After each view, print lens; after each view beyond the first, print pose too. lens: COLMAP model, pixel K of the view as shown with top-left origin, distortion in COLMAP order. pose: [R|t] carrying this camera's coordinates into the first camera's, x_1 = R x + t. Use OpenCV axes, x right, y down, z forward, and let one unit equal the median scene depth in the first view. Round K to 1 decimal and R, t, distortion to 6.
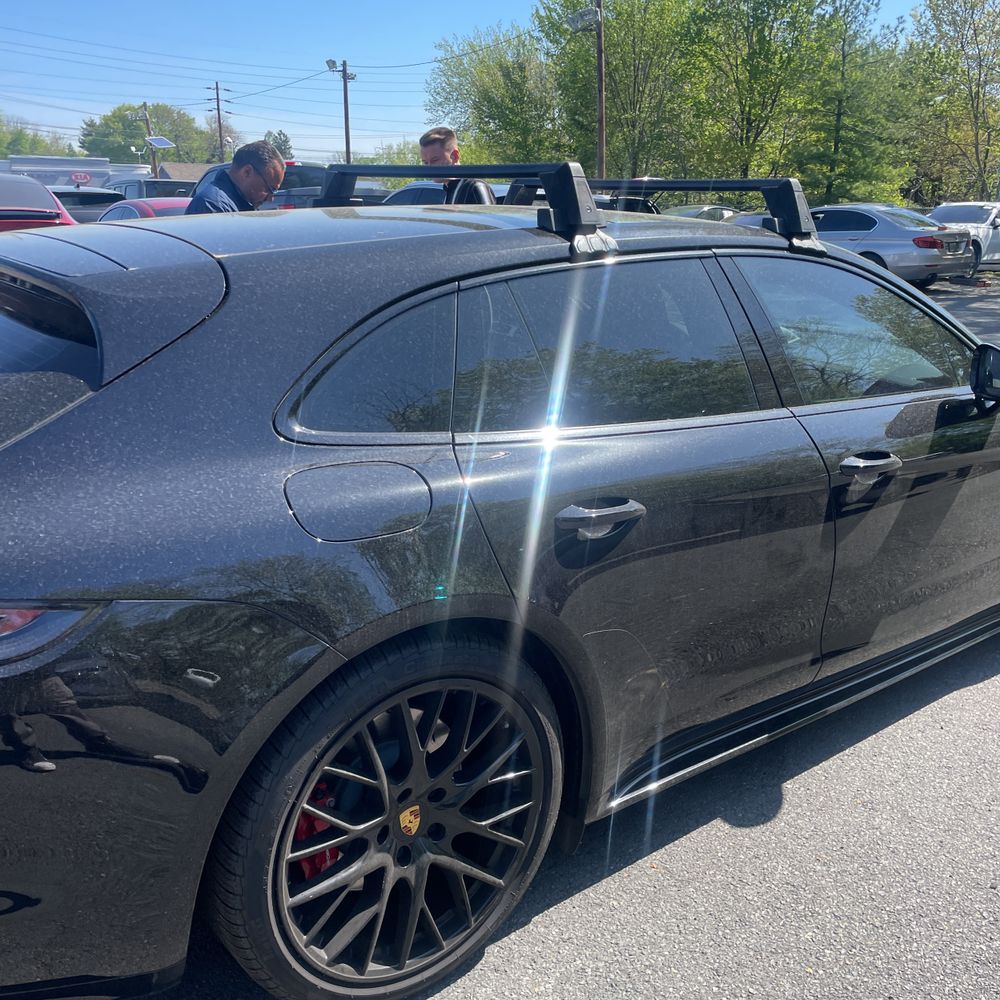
lens RADIAL K [[1001.4, 0, 498.3], [0, 1001.4, 510.7], [0, 0, 1]] dist [0.083584, -0.101567]
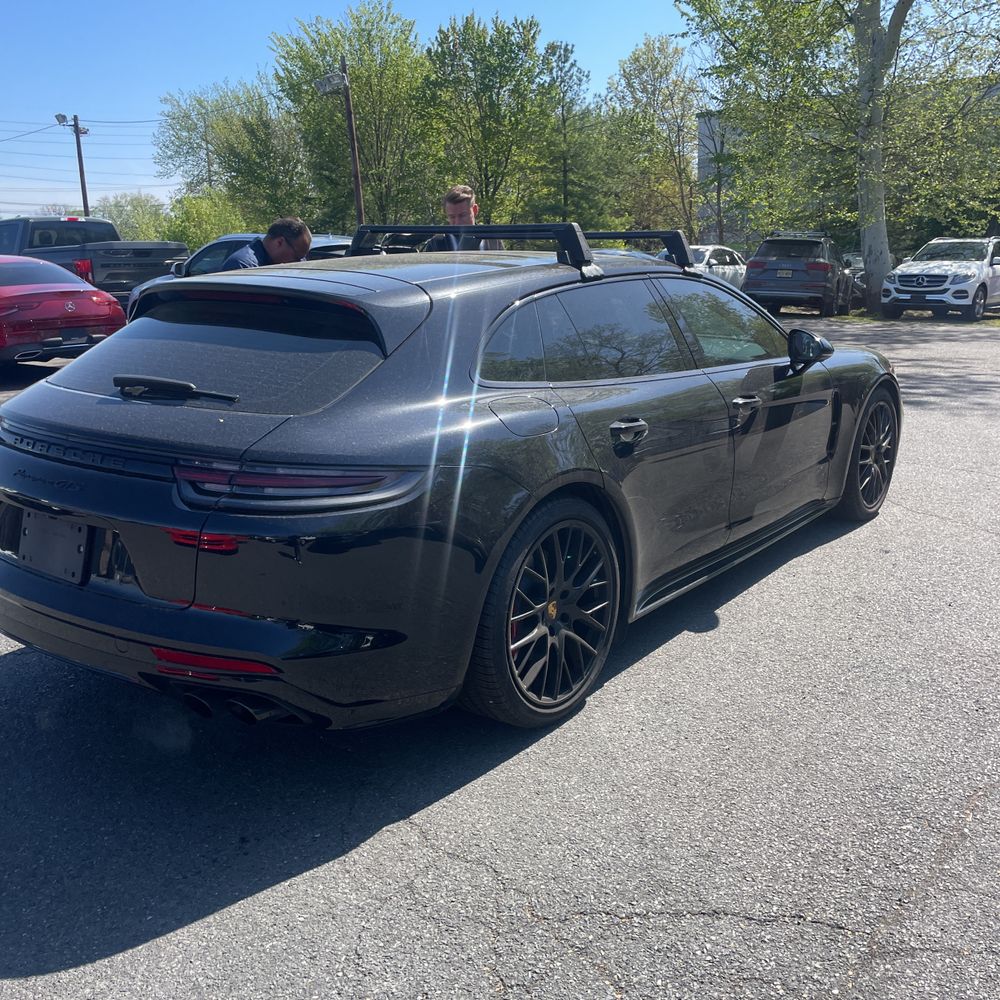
lens RADIAL K [[995.9, 0, 518.7], [0, 995.9, 486.2], [0, 0, 1]] dist [0.100573, -0.130562]
pose [[0.963070, -0.083977, 0.255821, -0.460035], [0.100800, 0.993475, -0.053351, 0.154911], [-0.249671, 0.077168, 0.965251, -0.507472]]
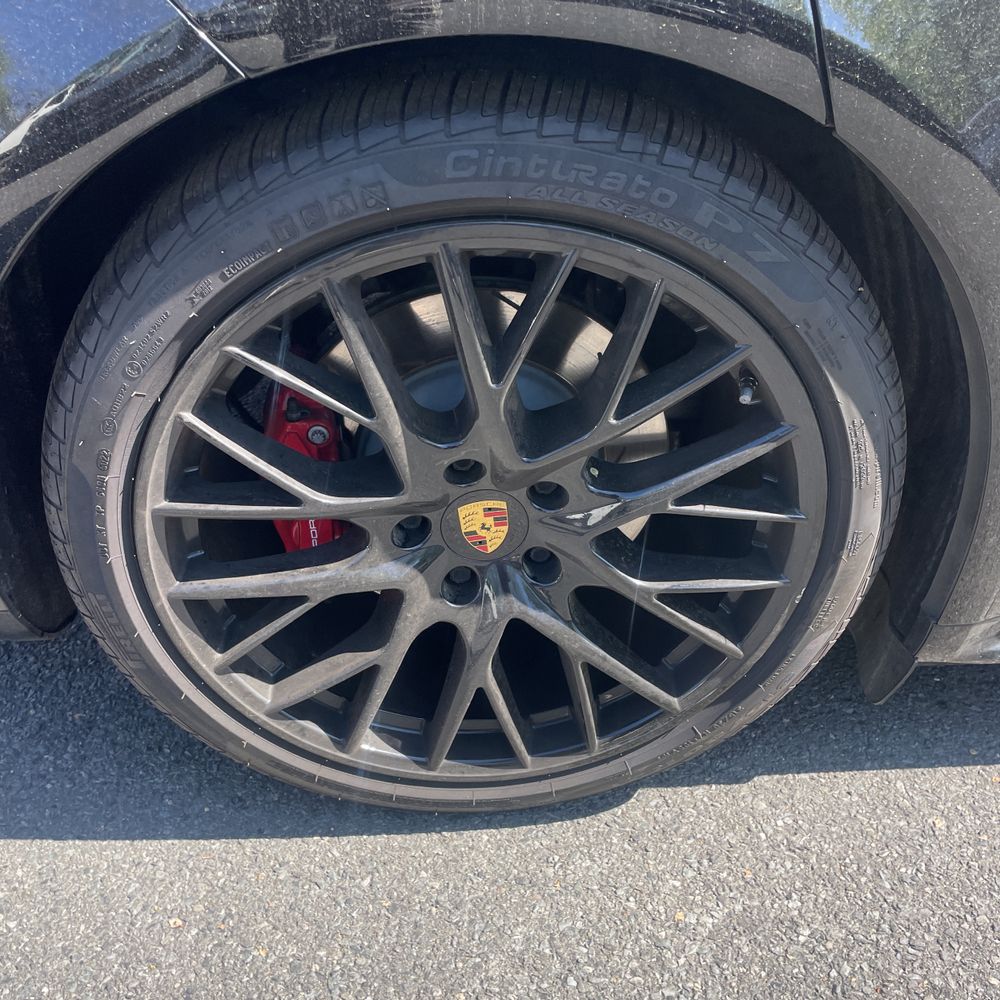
lens RADIAL K [[995.9, 0, 518.7], [0, 995.9, 486.2], [0, 0, 1]] dist [0.100573, -0.130562]
pose [[0.833768, 0.319064, -0.450587, 0.112842], [-0.168502, 0.924226, 0.342656, 0.104160], [0.525774, -0.209771, 0.824353, 0.519547]]
